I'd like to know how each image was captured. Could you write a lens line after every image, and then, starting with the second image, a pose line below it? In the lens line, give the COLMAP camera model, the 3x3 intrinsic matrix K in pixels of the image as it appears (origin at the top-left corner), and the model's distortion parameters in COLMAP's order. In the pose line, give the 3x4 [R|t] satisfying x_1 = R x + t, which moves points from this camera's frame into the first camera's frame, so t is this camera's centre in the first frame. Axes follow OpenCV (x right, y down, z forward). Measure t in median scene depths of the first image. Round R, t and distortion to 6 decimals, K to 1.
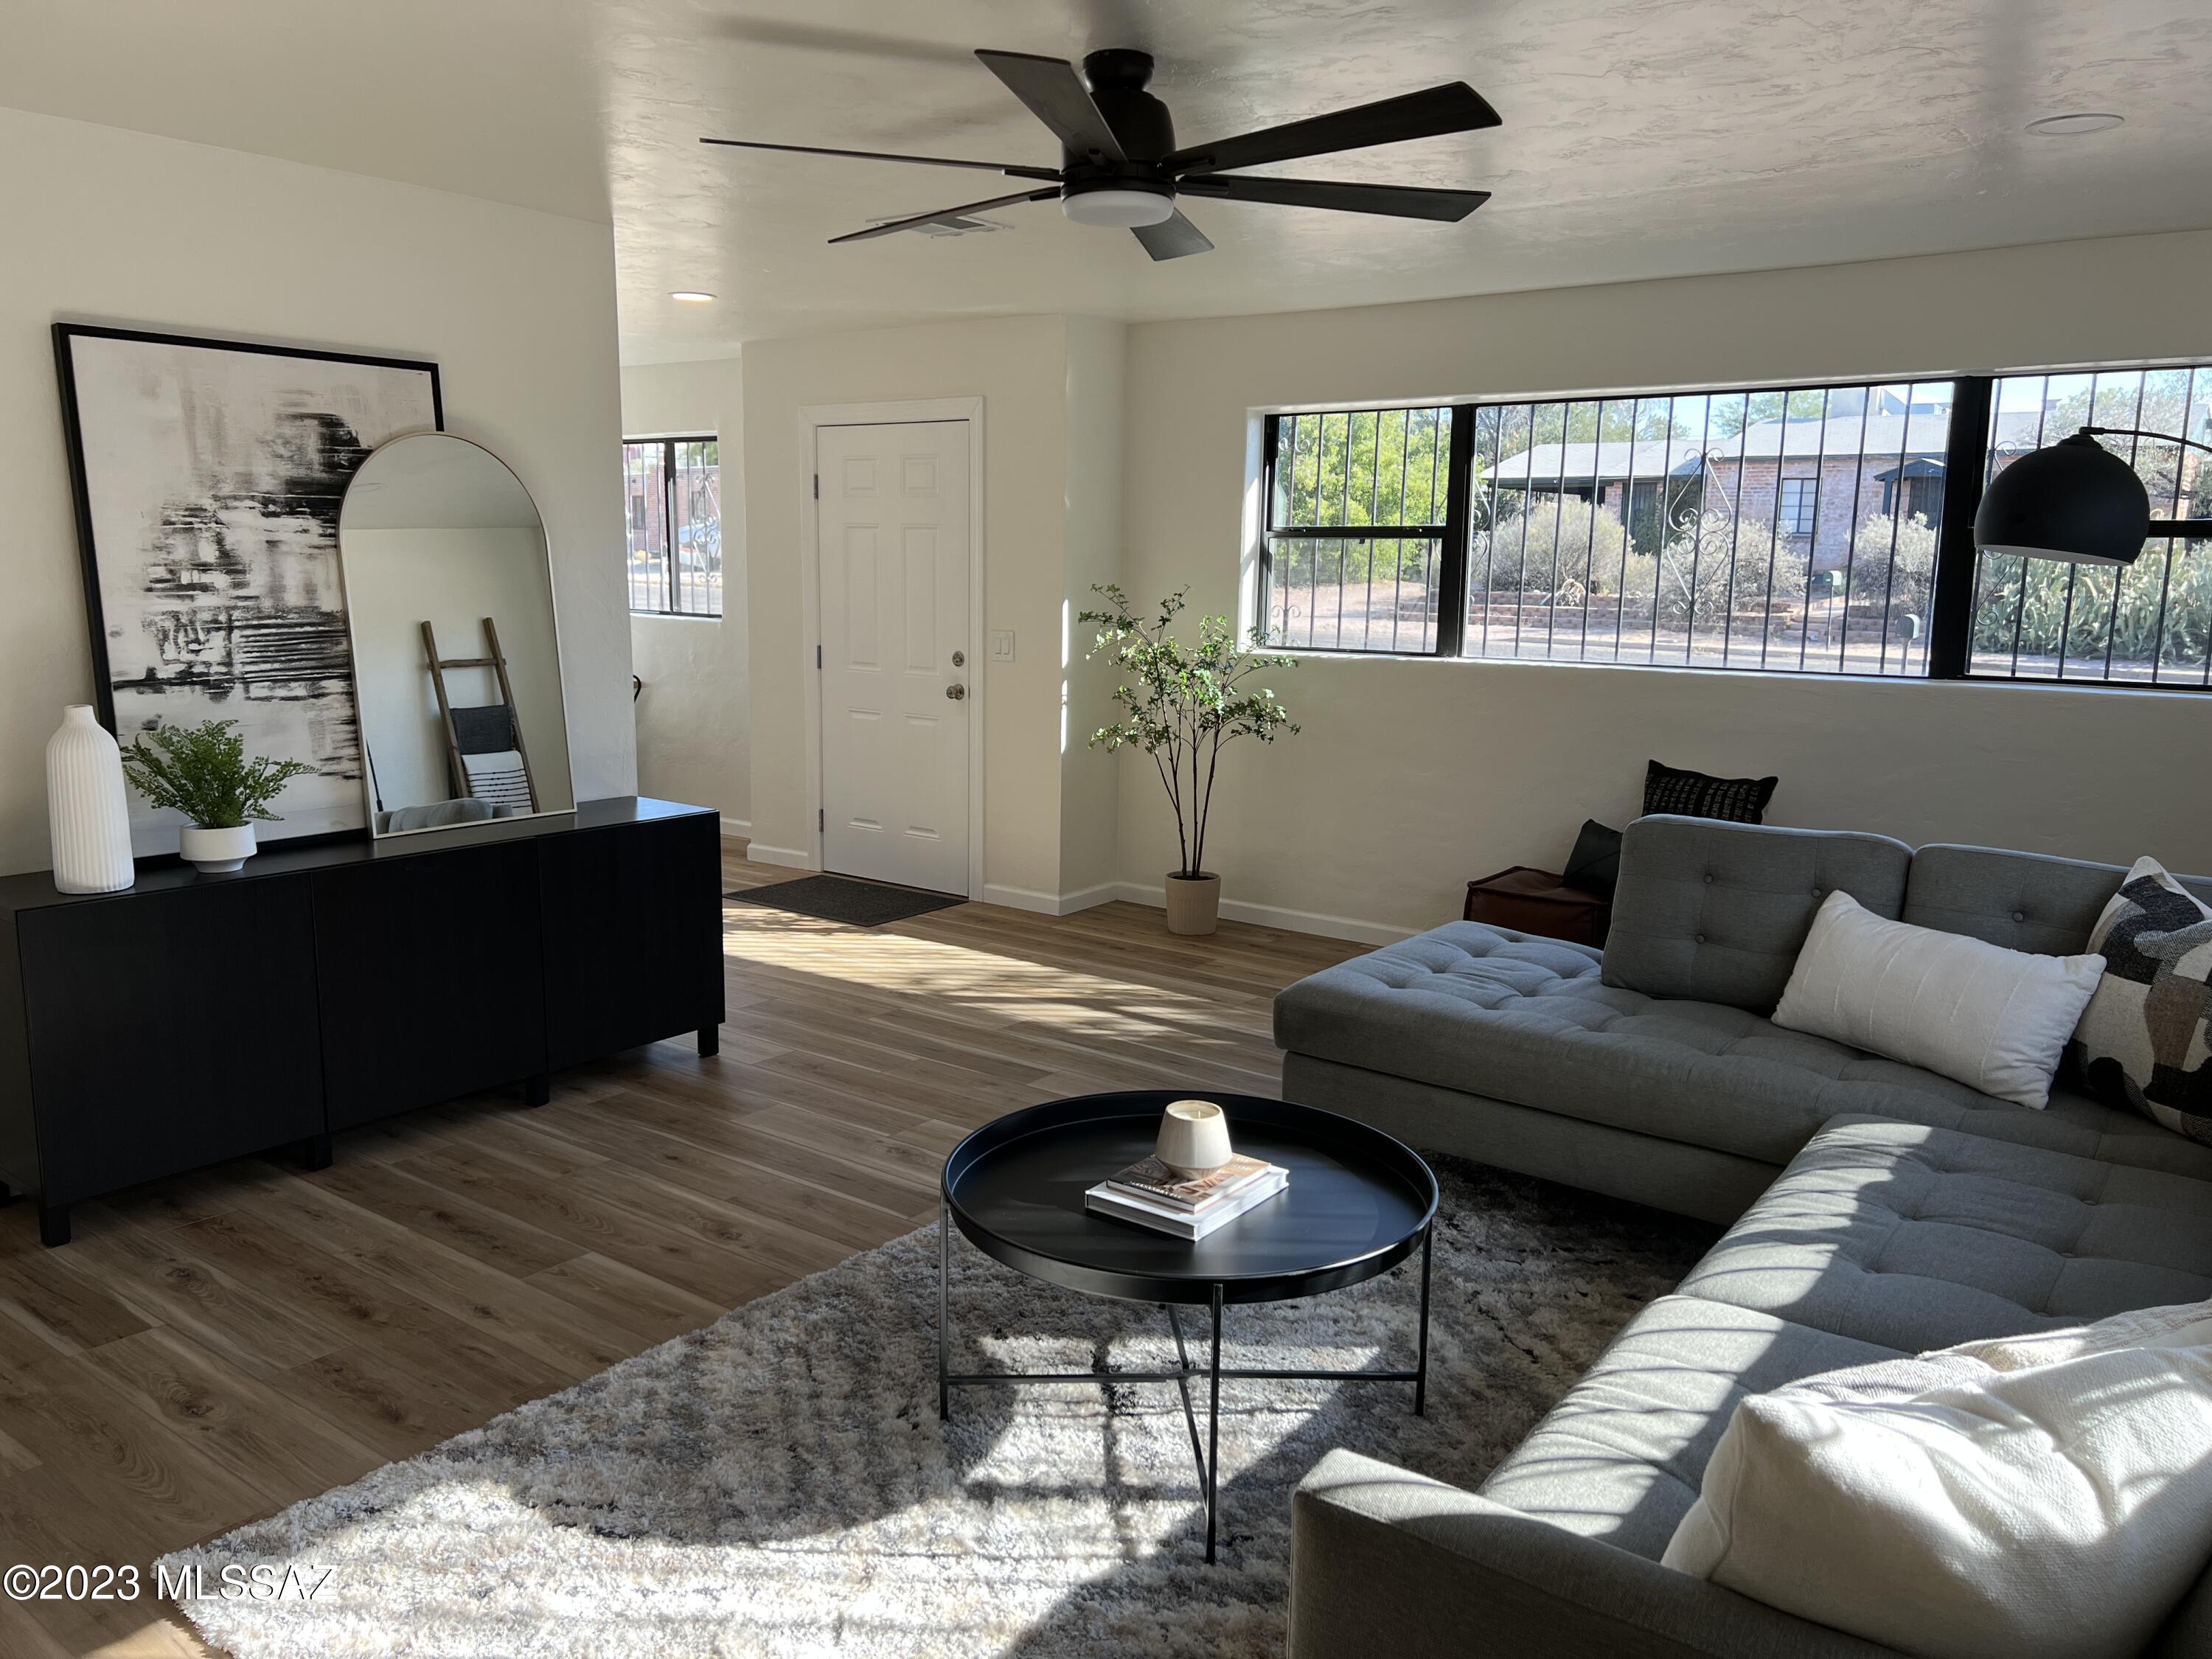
lens RADIAL K [[1660.8, 0, 1097.8], [0, 1660.8, 831.3], [0, 0, 1]] dist [0.034988, -0.002827]
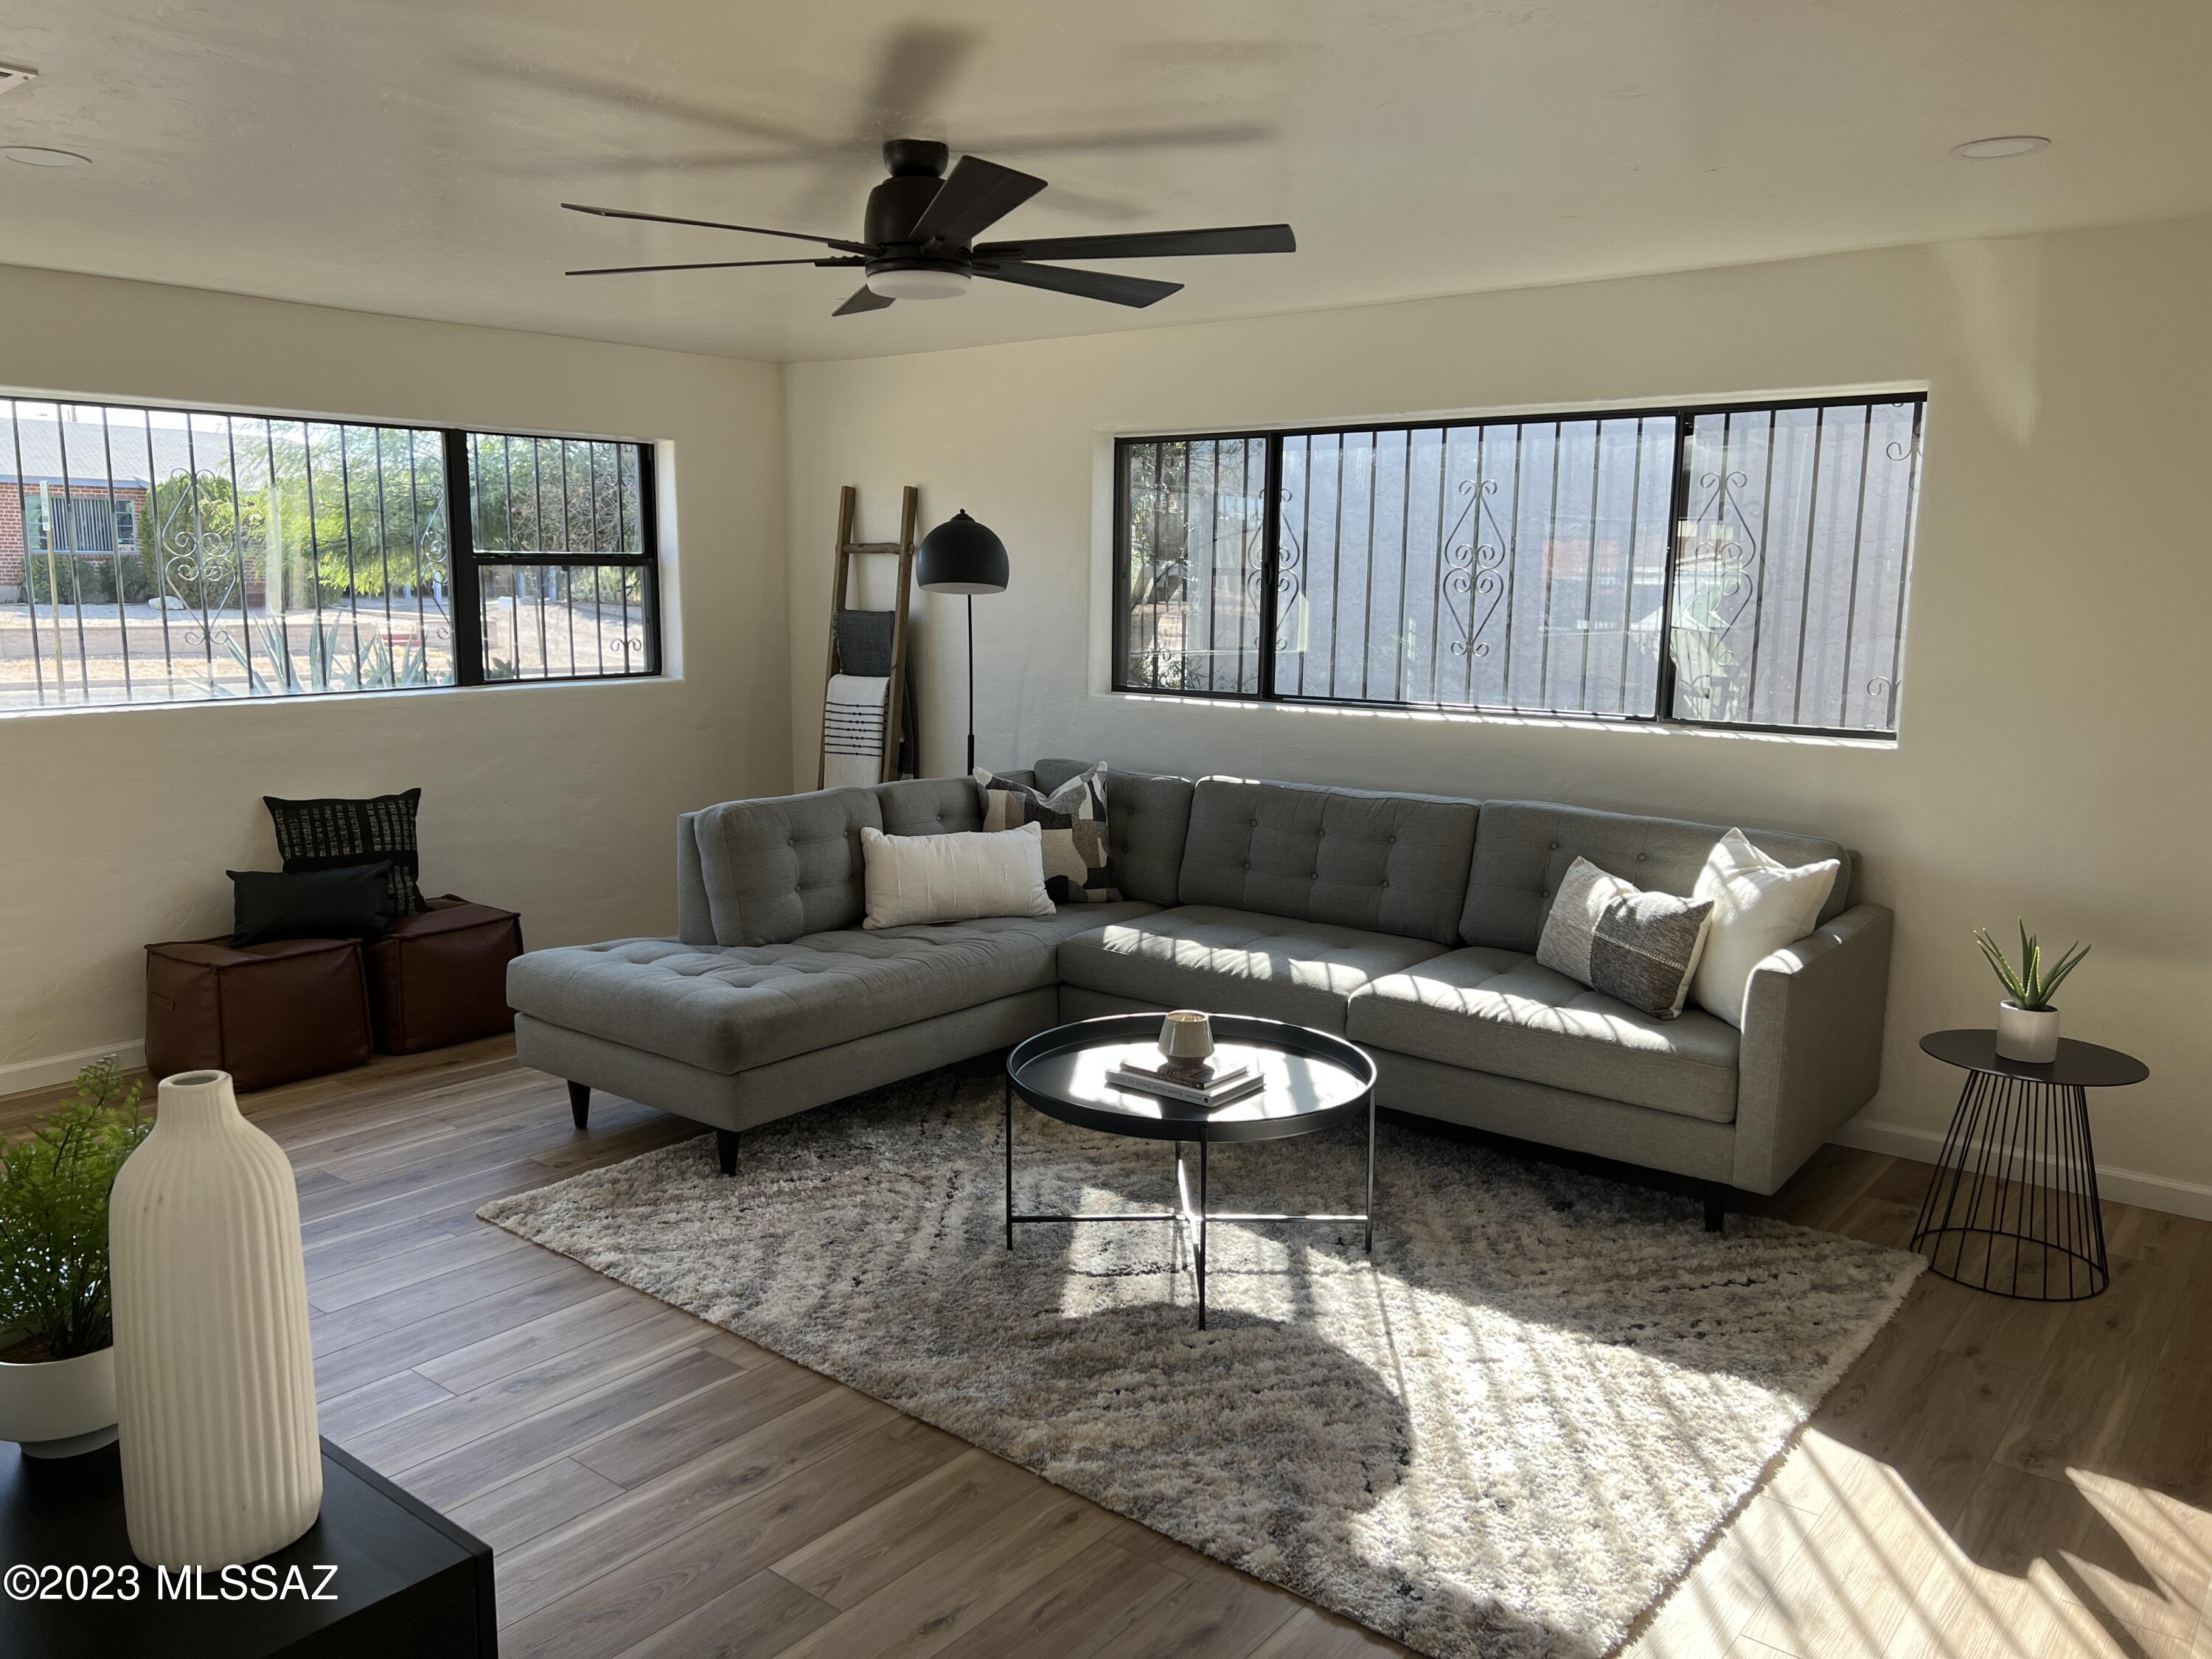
lens RADIAL K [[1660.8, 0, 1099.2], [0, 1660.8, 838.7], [0, 0, 1]] dist [0.034988, -0.002827]
pose [[0.026548, -0.169337, 0.985200, -1.064389], [0.162276, 0.973206, 0.162903, -0.172226], [-0.986388, 0.155550, 0.053316, 0.842999]]
